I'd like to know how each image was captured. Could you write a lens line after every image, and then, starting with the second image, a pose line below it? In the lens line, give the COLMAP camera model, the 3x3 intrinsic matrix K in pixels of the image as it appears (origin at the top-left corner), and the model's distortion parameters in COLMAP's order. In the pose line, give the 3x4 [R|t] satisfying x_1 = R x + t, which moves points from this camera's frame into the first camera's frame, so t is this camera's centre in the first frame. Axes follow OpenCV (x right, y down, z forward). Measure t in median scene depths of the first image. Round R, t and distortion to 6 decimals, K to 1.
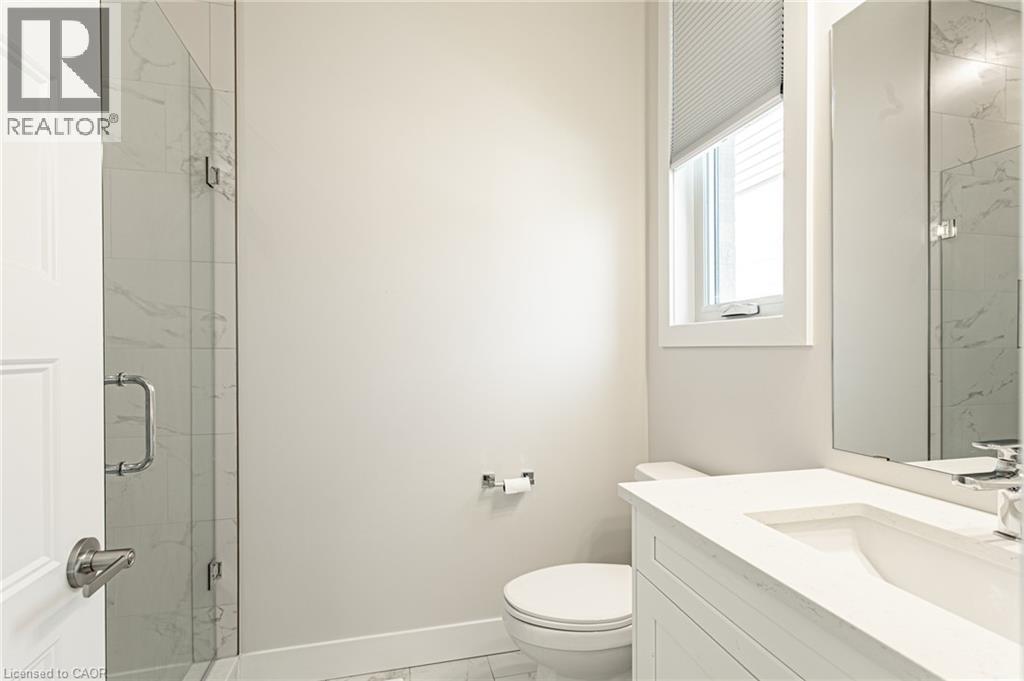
lens RADIAL K [[494.3, 0, 512.9], [0, 494.3, 344.4], [0, 0, 1]] dist [-0.000289, 0.000939]
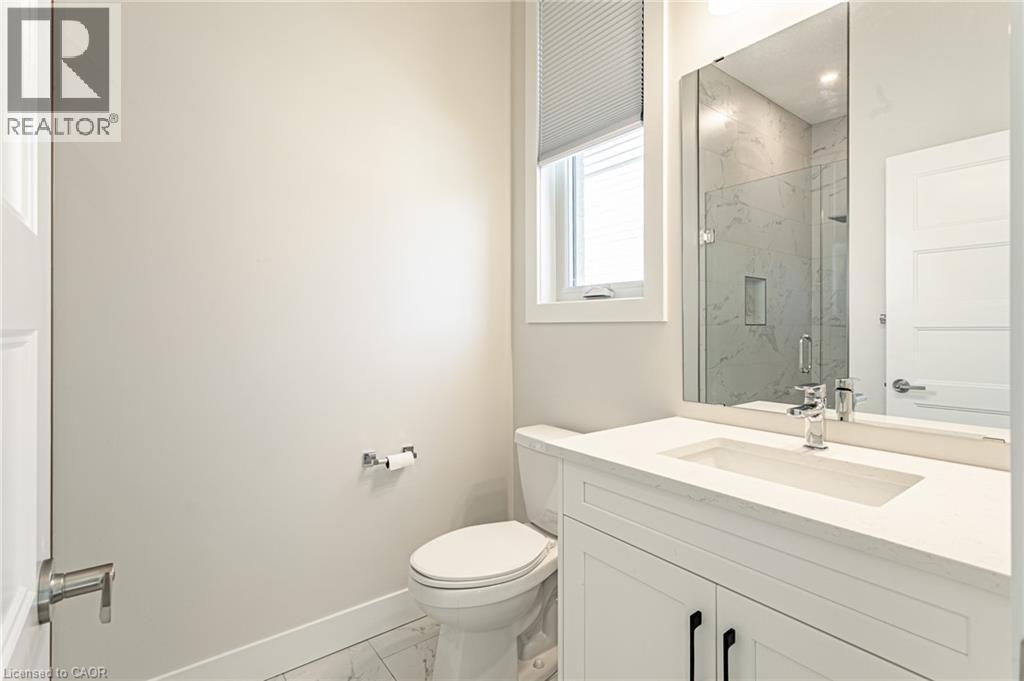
lens RADIAL K [[487.8, 0, 512.3], [0, 487.8, 318.4], [0, 0, 1]] dist [0.001416, 0.000481]
pose [[0.917986, 0.006861, 0.396553, -0.176769], [-0.003441, 0.999951, -0.009334, 0.005414], [-0.396597, 0.007204, 0.917964, -0.000871]]
